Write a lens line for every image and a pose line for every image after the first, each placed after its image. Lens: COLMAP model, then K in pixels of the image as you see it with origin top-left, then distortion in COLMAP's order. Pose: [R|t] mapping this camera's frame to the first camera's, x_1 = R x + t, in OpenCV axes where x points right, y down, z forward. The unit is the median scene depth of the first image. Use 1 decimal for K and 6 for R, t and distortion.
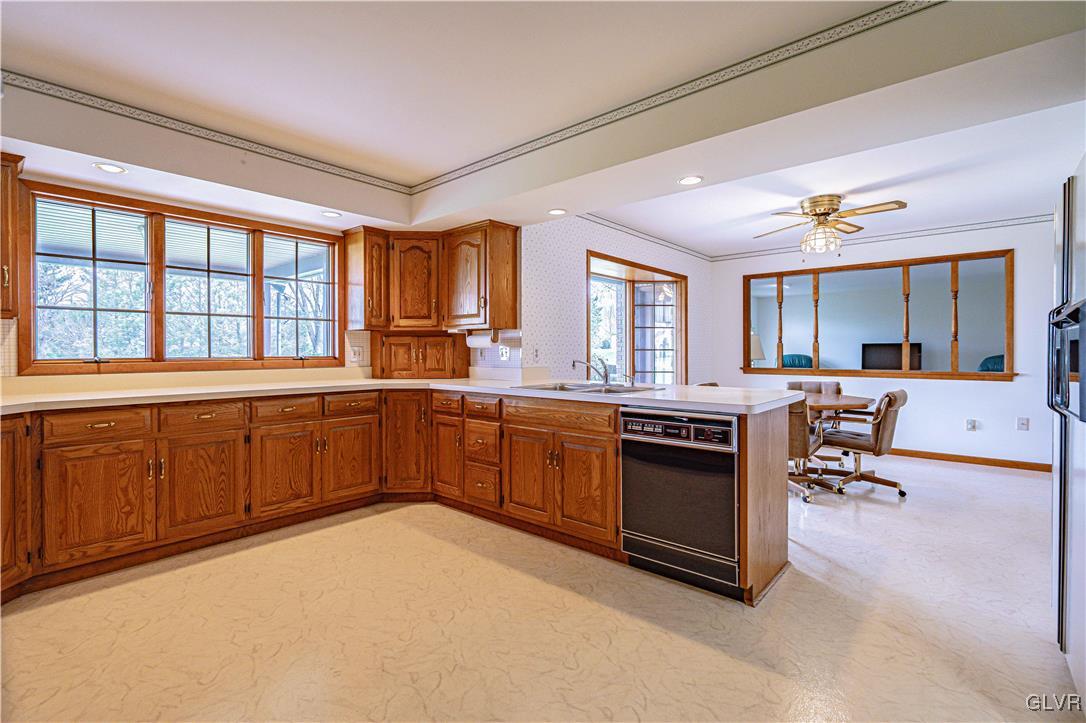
lens RADIAL K [[499.8, 0, 538.9], [0, 499.8, 350.6], [0, 0, 1]] dist [-0.000409, -0.000328]
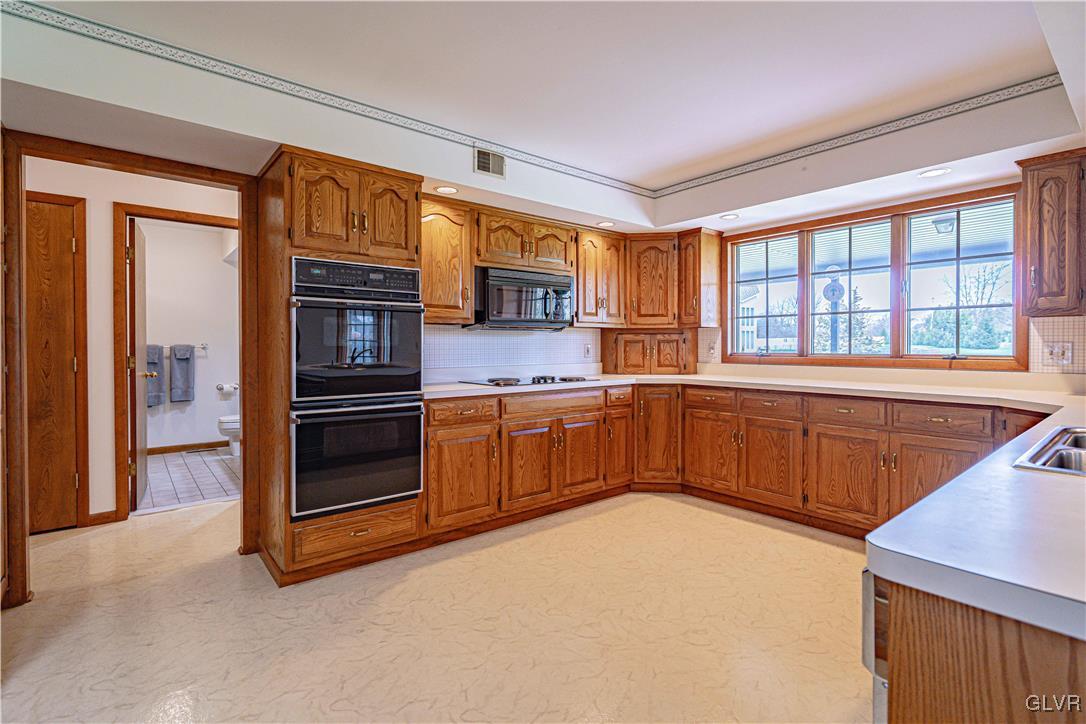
lens RADIAL K [[499.8, 0, 532.8], [0, 499.8, 349.3], [0, 0, 1]] dist [-0.000409, -0.000328]
pose [[-0.172329, 0.005868, -0.985022, 0.544972], [-0.000722, 0.999981, 0.006083, -0.002052], [0.985039, 0.001759, -0.172322, 0.619335]]
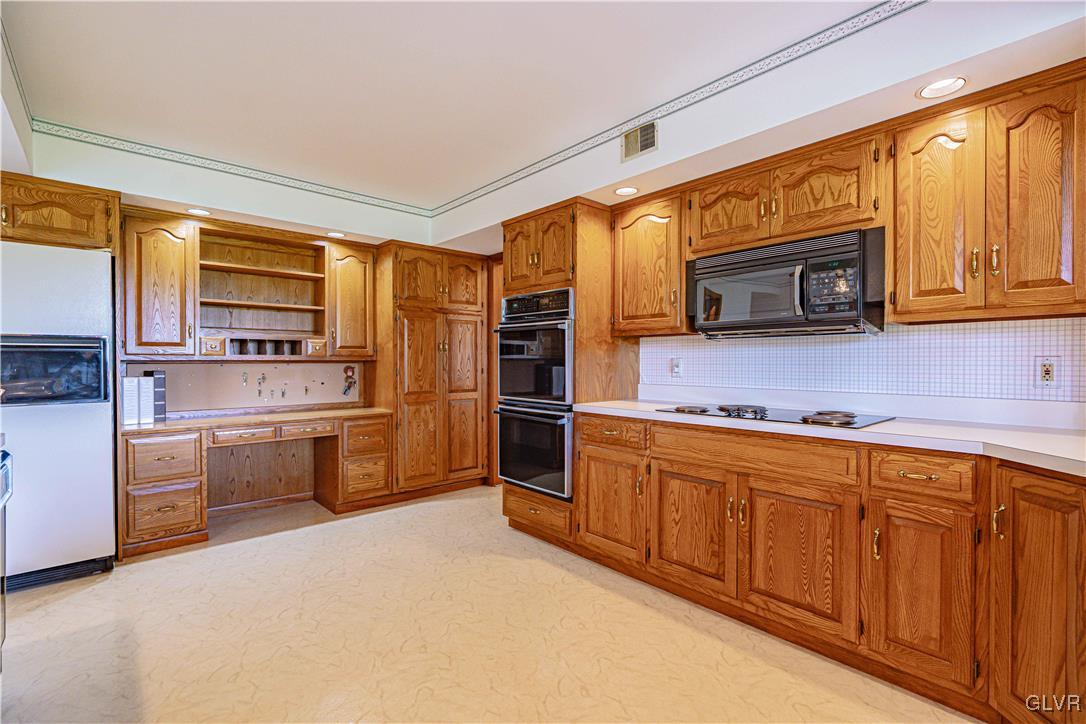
lens RADIAL K [[499.8, 0, 543.7], [0, 499.8, 365.7], [0, 0, 1]] dist [-0.000409, -0.000328]
pose [[-0.992358, -0.001660, 0.123380, -0.382476], [-0.000080, 0.999918, 0.012812, -0.003864], [-0.123391, 0.012704, -0.992277, 1.218615]]
